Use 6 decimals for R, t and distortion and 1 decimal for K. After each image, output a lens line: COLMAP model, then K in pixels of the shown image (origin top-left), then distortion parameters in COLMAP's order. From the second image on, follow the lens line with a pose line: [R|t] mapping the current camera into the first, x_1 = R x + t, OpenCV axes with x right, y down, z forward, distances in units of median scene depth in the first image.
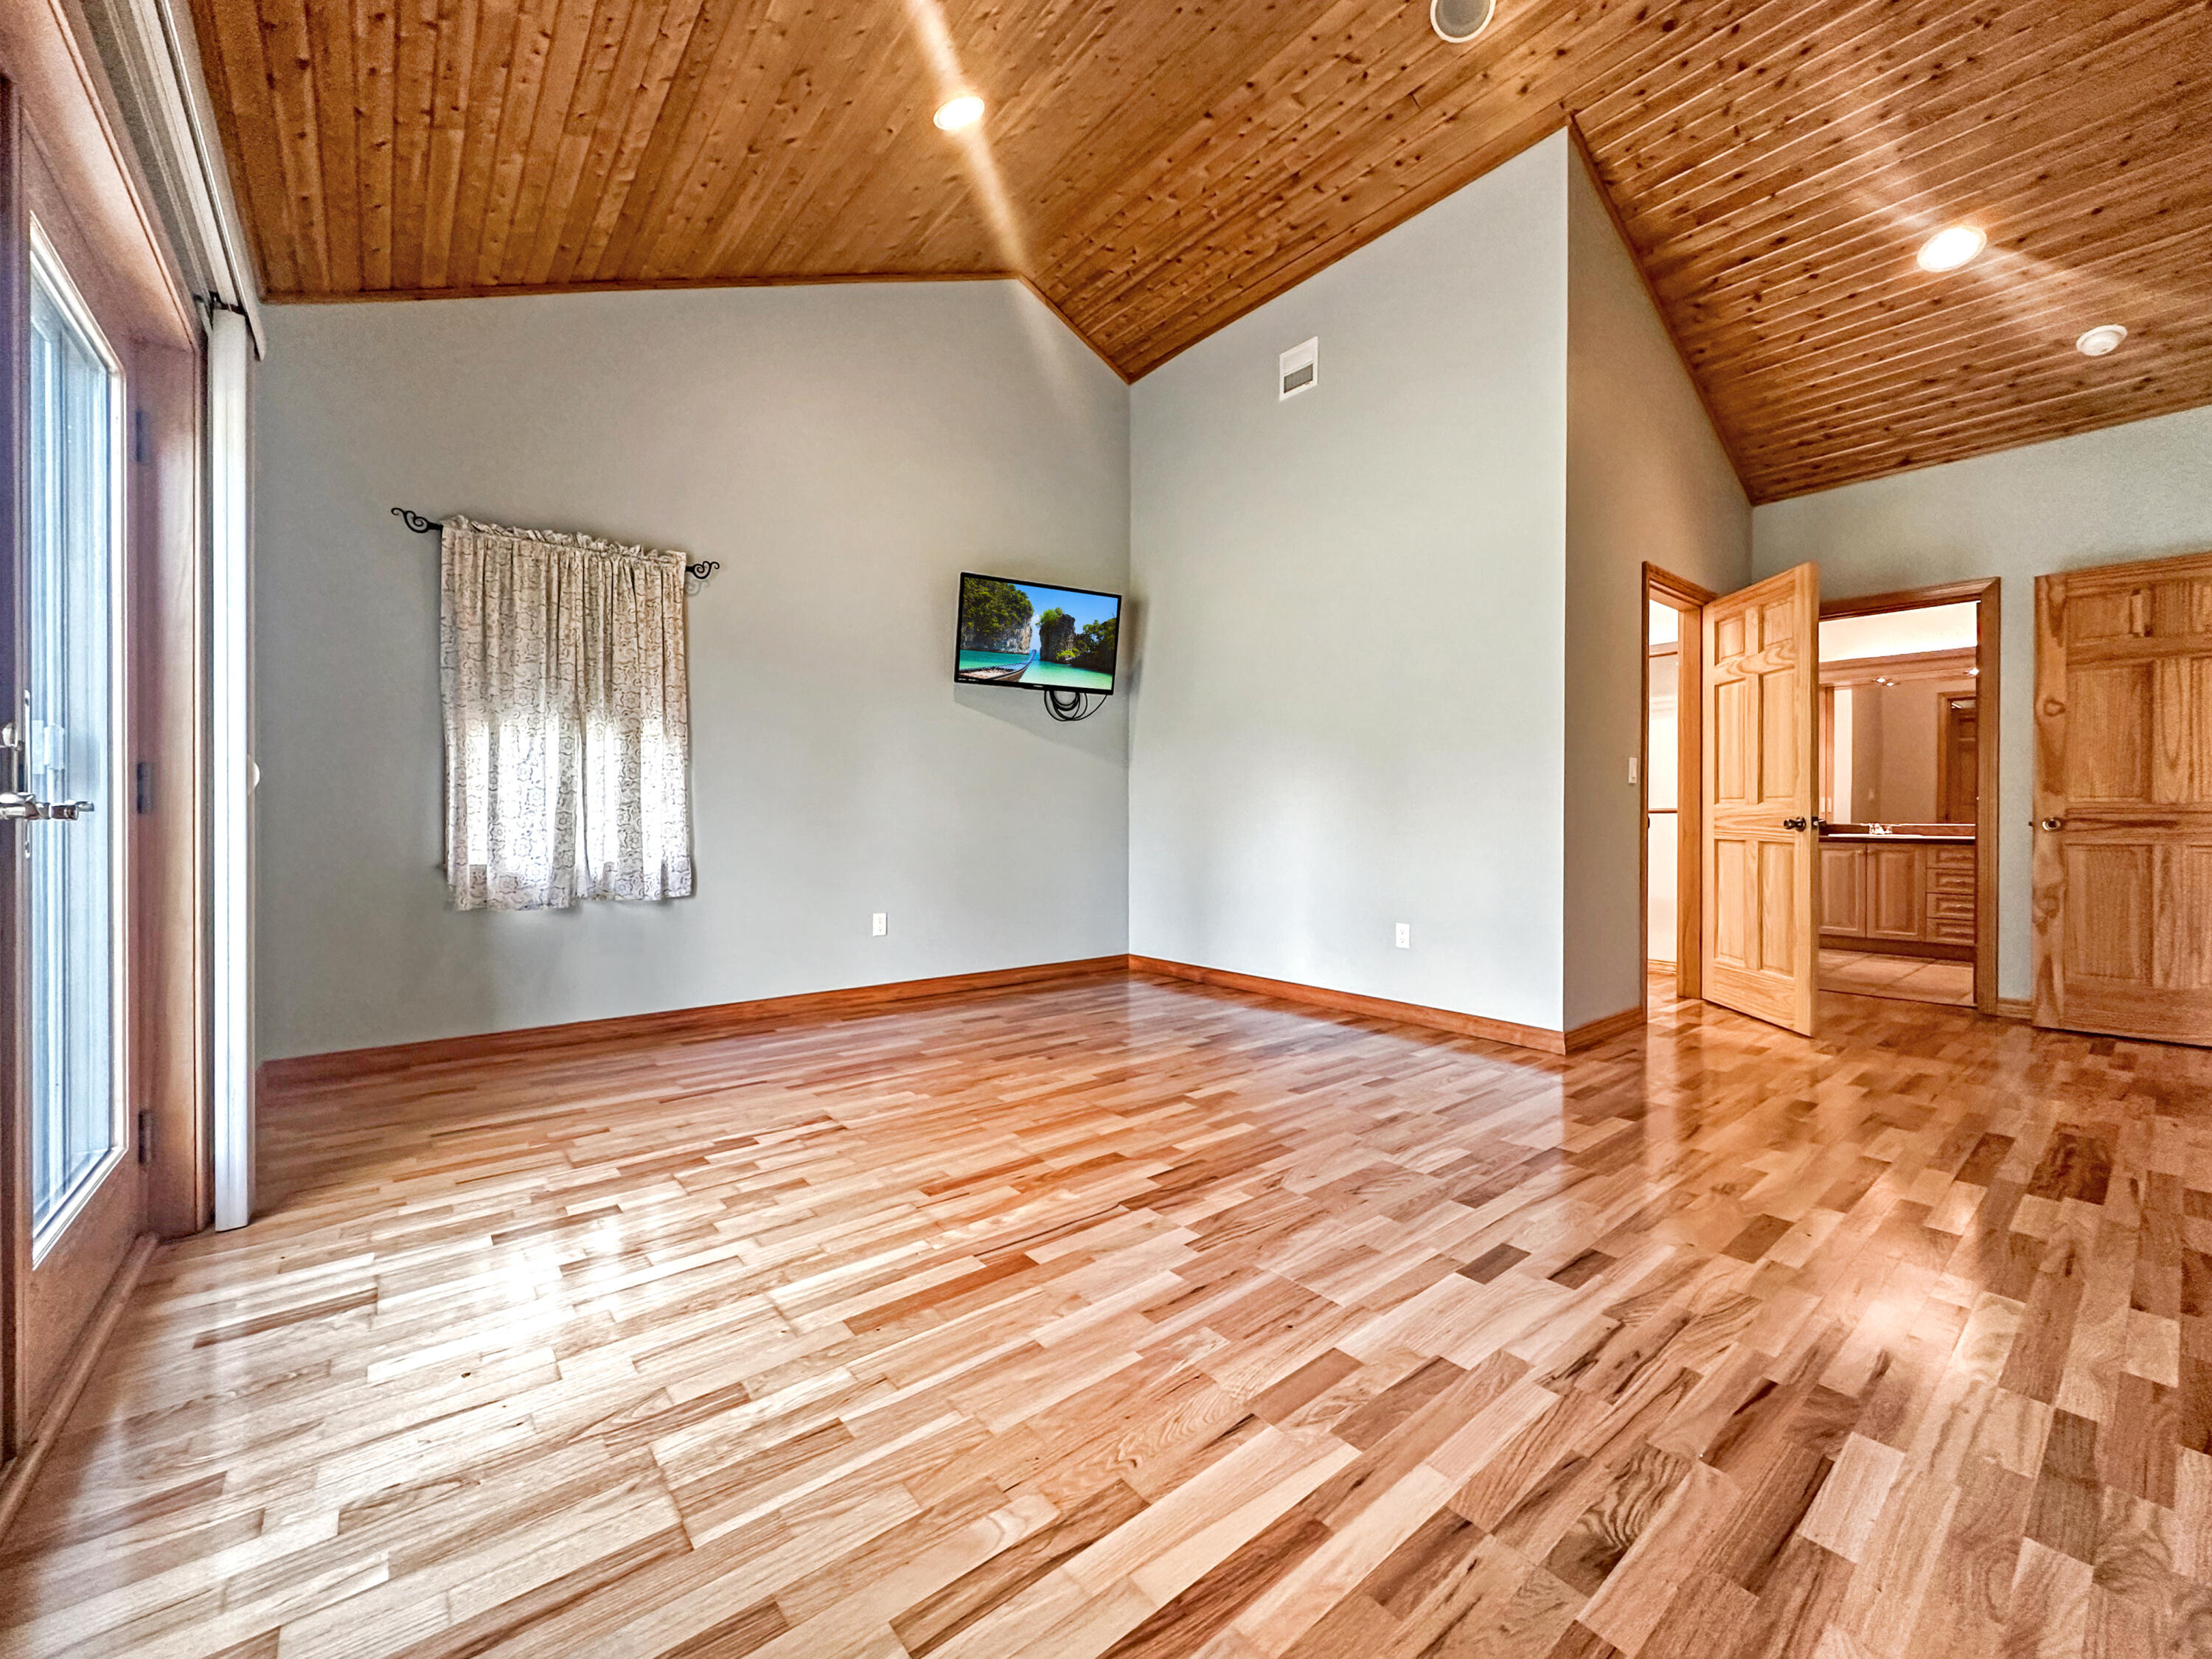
lens RADIAL K [[878.7, 0, 1104.7], [0, 878.7, 820.4], [0, 0, 1]] dist [-0.001384, 0.000108]
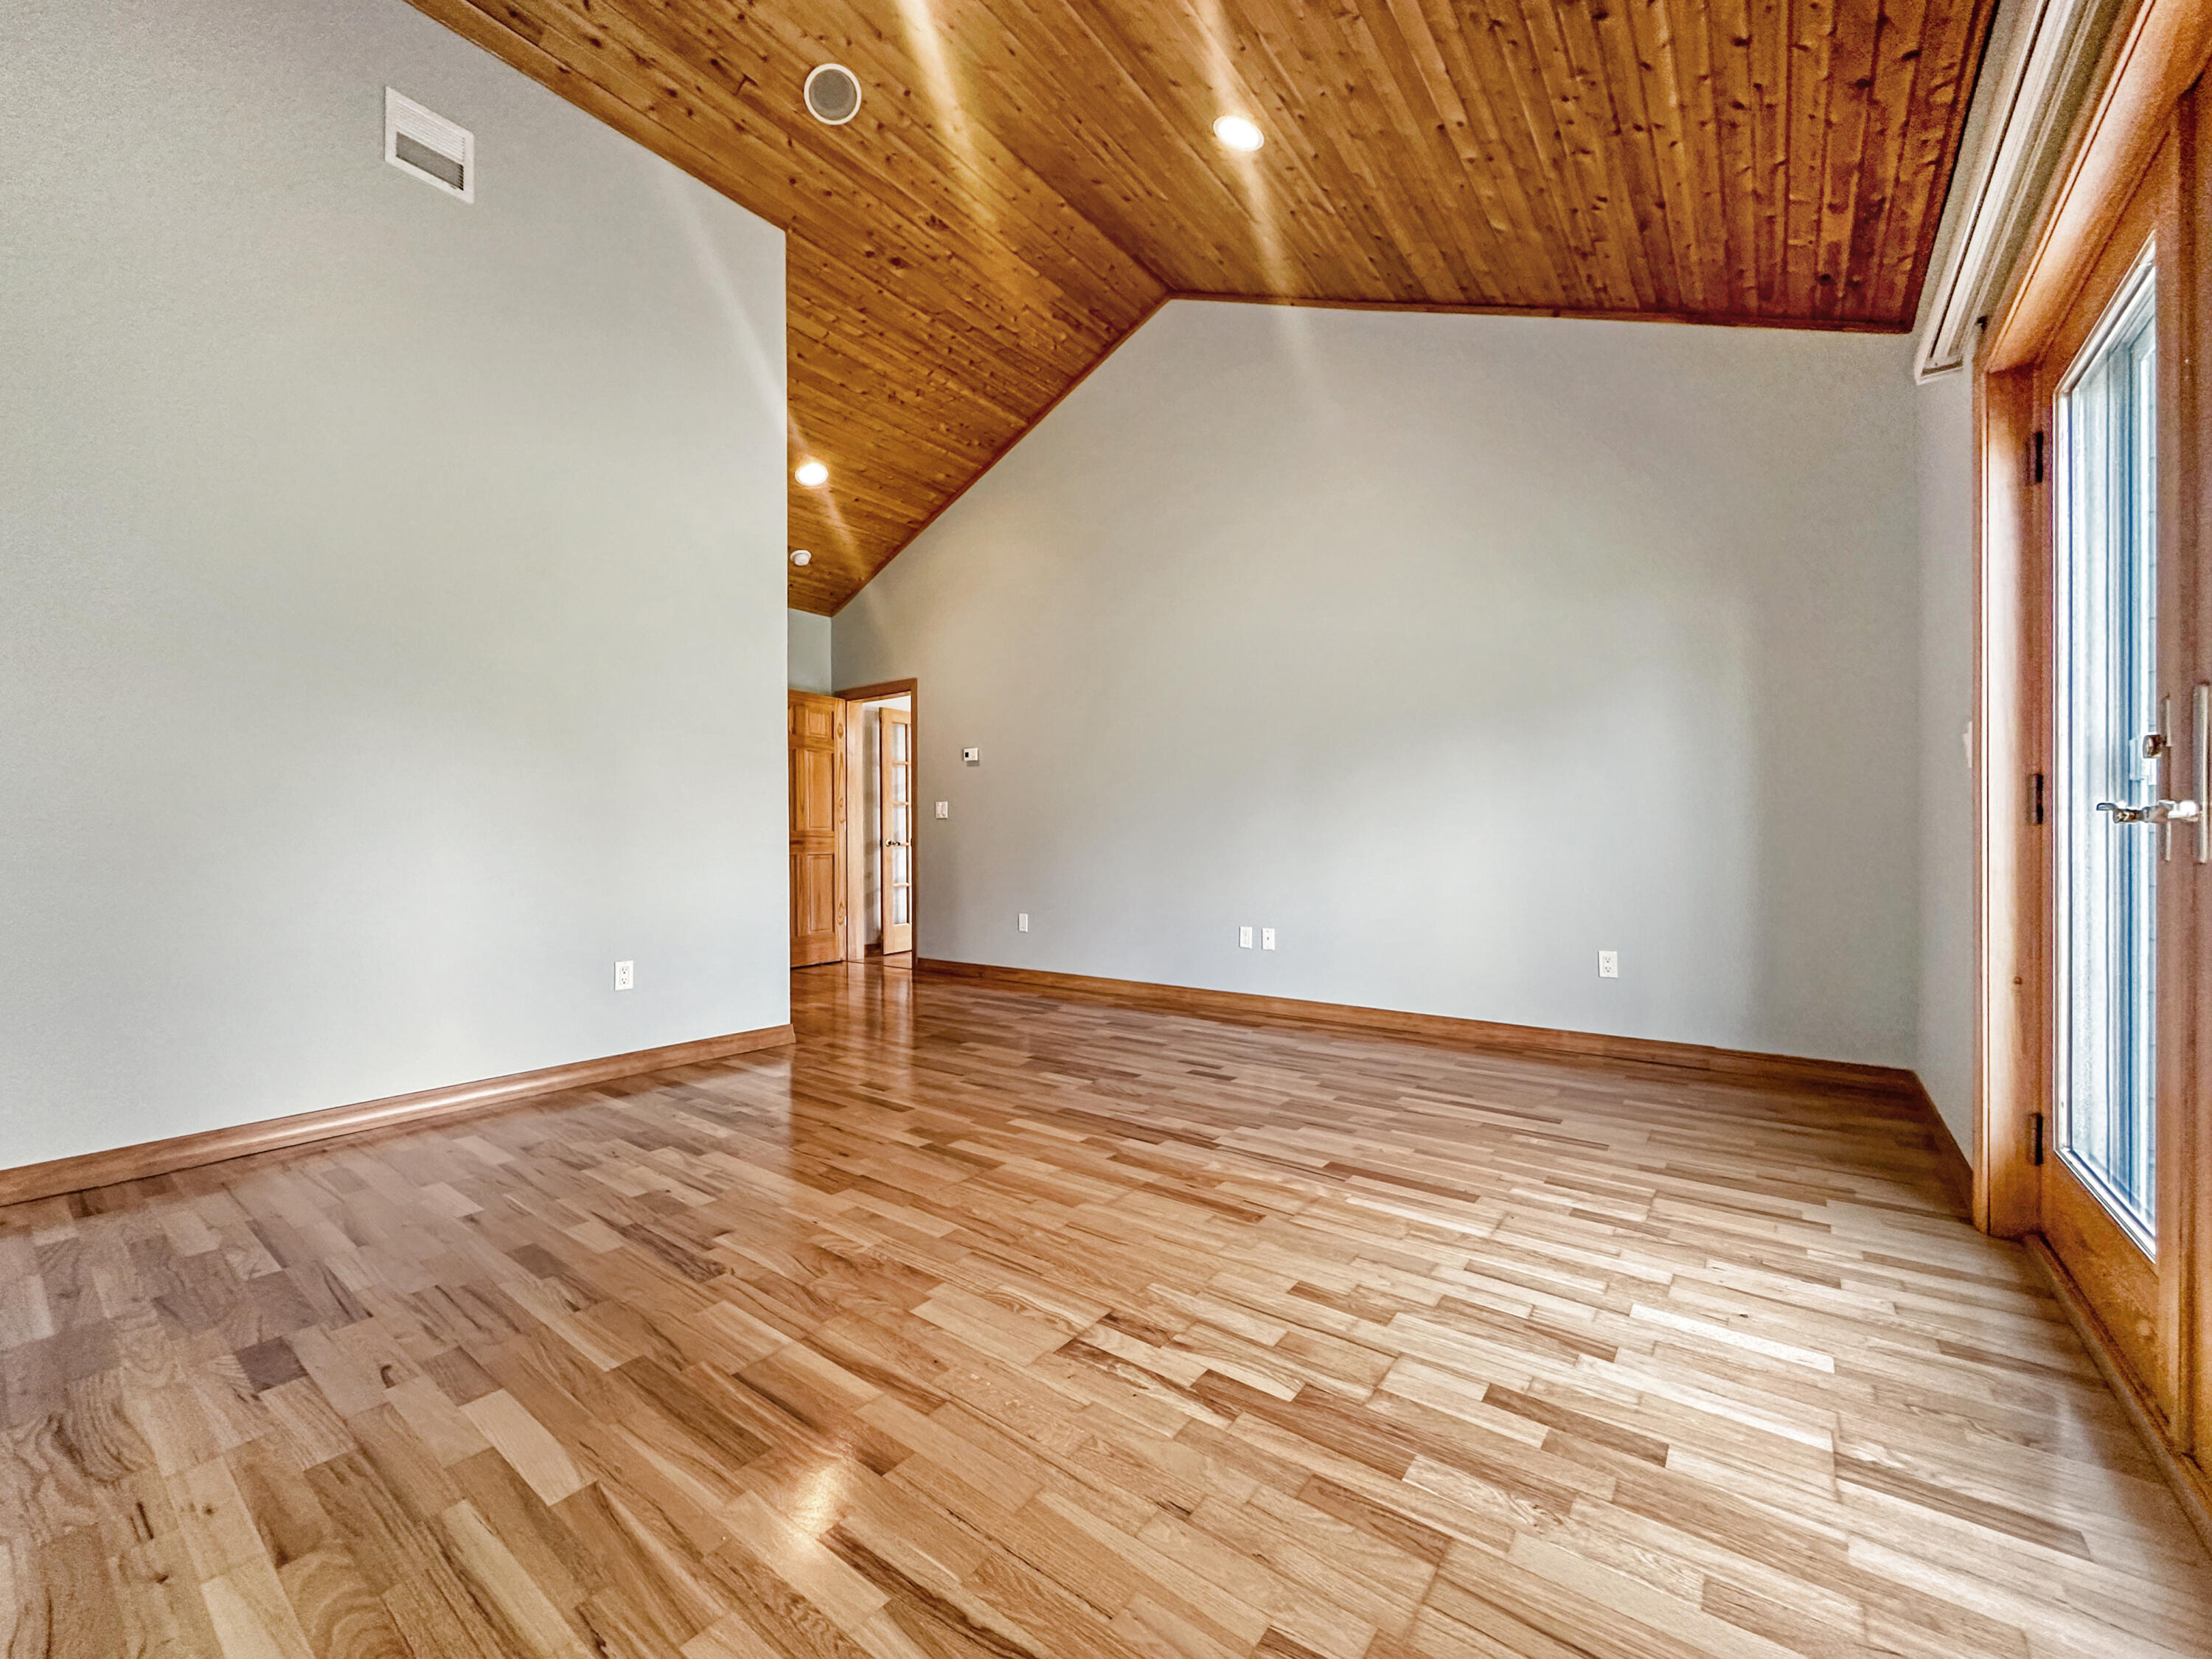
lens RADIAL K [[878.7, 0, 1109.1], [0, 878.7, 842.3], [0, 0, 1]] dist [-0.001384, 0.000108]
pose [[-0.232448, 0.000547, 0.972609, -1.066823], [0.005033, 0.999987, 0.000640, 0.009405], [-0.972596, 0.005044, -0.232448, 1.338193]]
